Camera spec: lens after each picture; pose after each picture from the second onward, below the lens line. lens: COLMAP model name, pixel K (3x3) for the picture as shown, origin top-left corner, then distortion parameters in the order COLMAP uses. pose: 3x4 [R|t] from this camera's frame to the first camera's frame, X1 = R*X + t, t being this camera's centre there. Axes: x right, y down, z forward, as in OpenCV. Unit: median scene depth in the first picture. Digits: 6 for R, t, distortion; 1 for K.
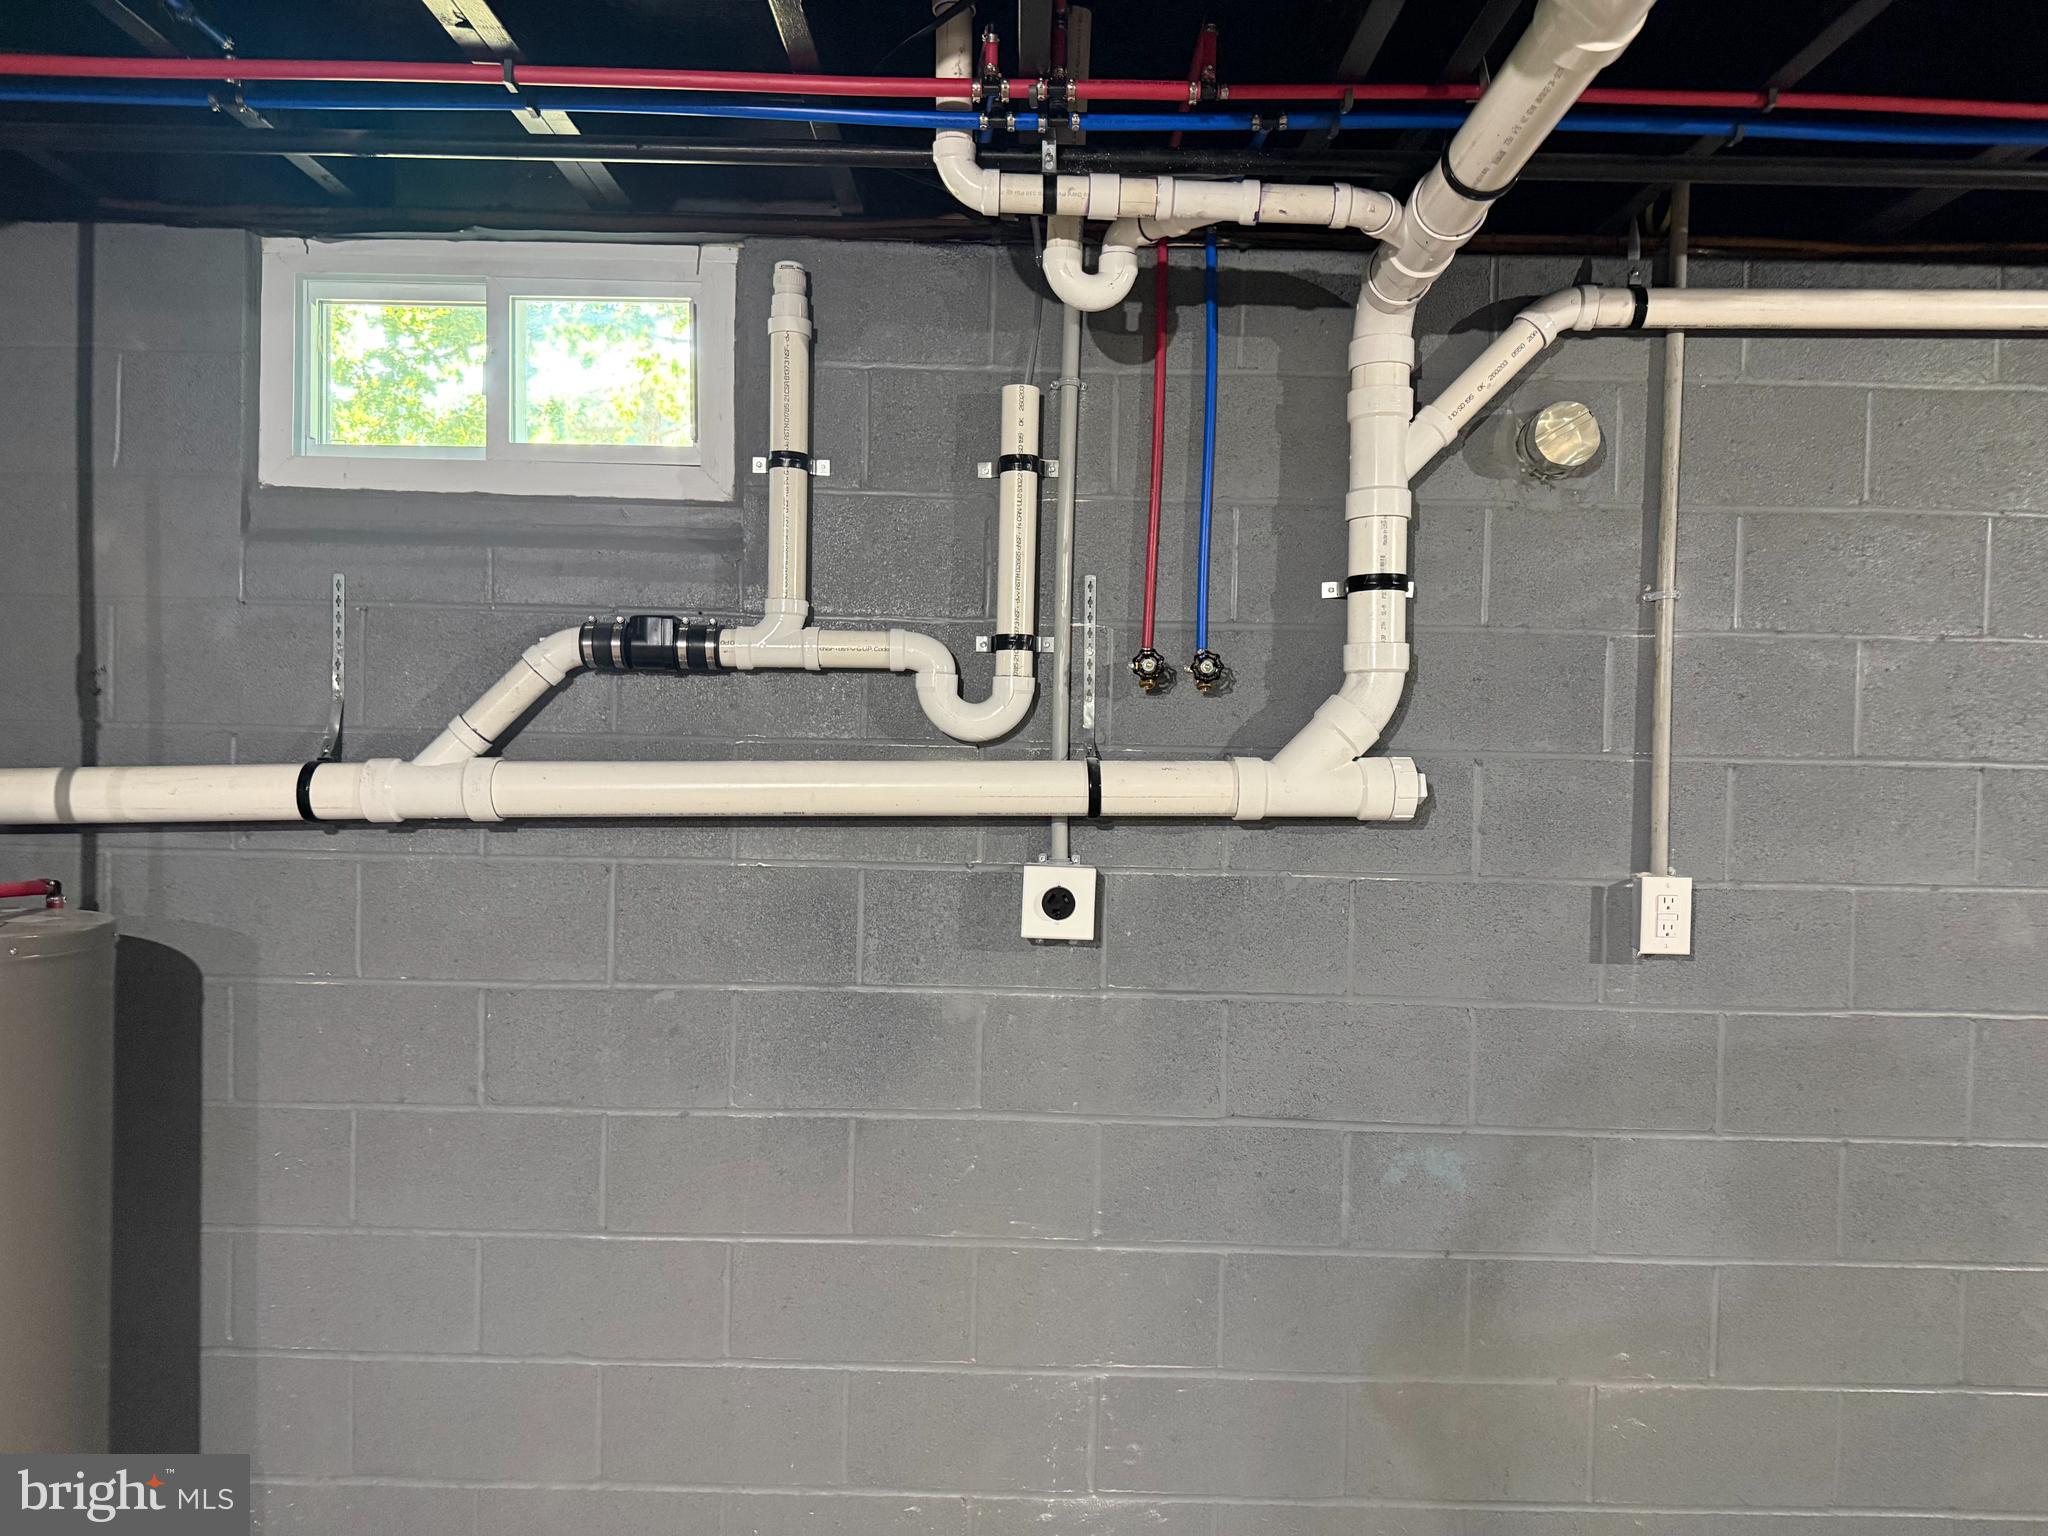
lens RADIAL K [[1449.4, 0, 1025.1], [0, 1449.4, 780.6], [0, 0, 1]] dist [0.085935, -0.100670]
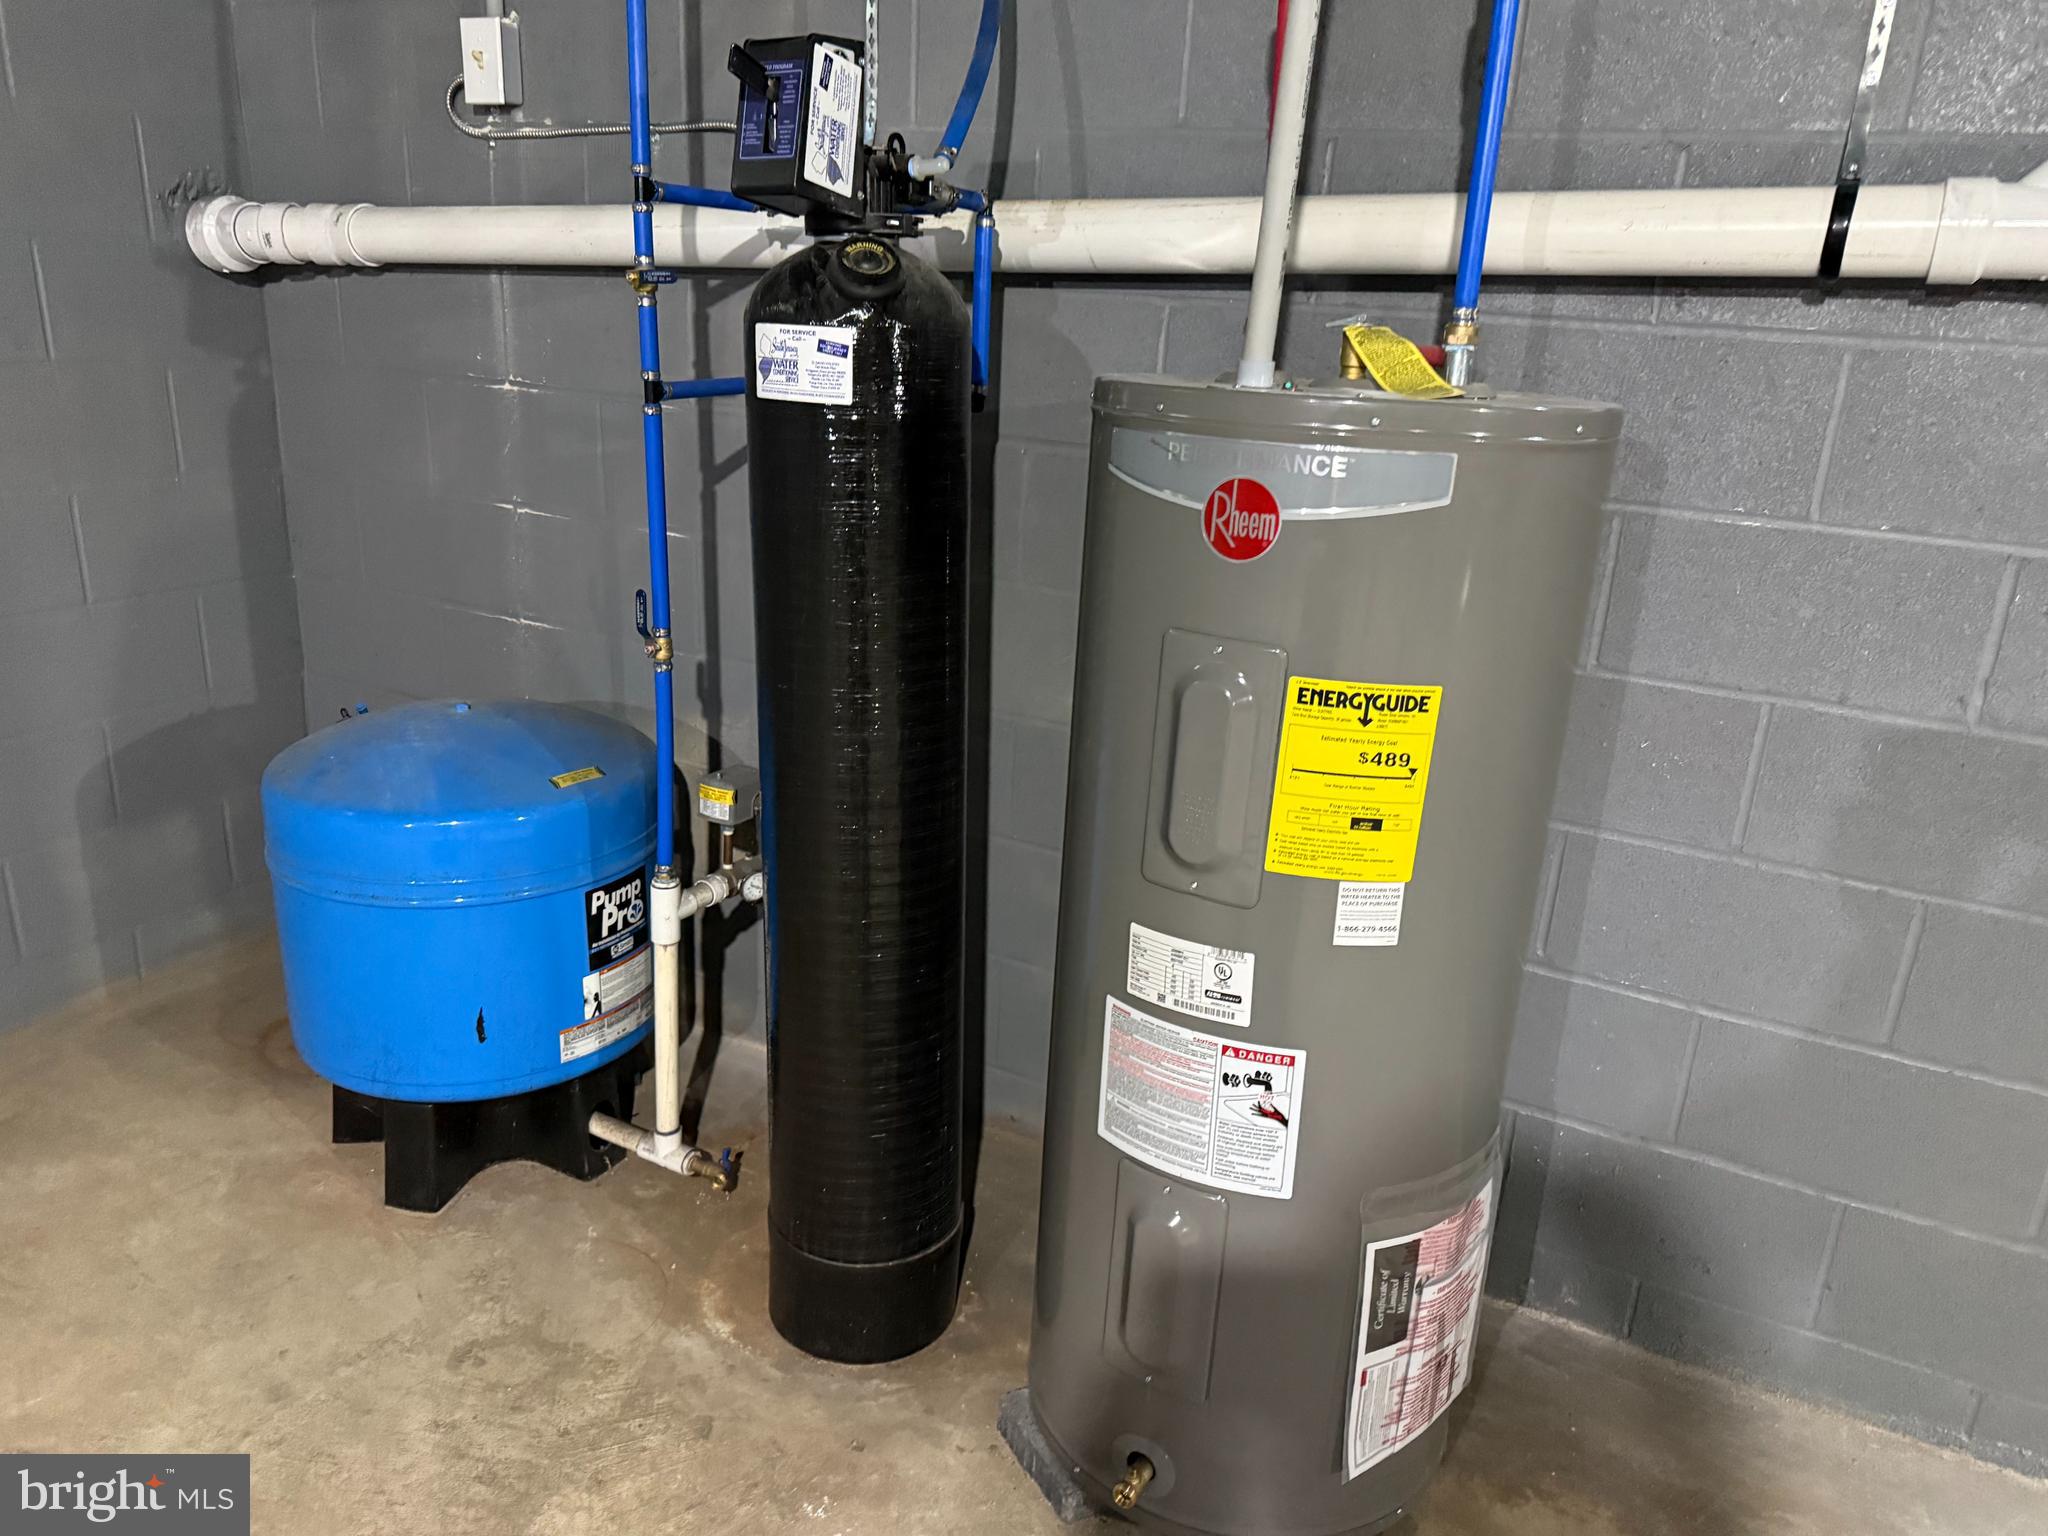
lens RADIAL K [[1449.4, 0, 1022.5], [0, 1449.4, 762.9], [0, 0, 1]] dist [0.085935, -0.100670]
pose [[0.893475, 0.166131, -0.417256, -0.477892], [-0.046281, 0.958180, 0.282399, 0.063863], [0.446722, -0.233006, 0.863799, 0.202099]]
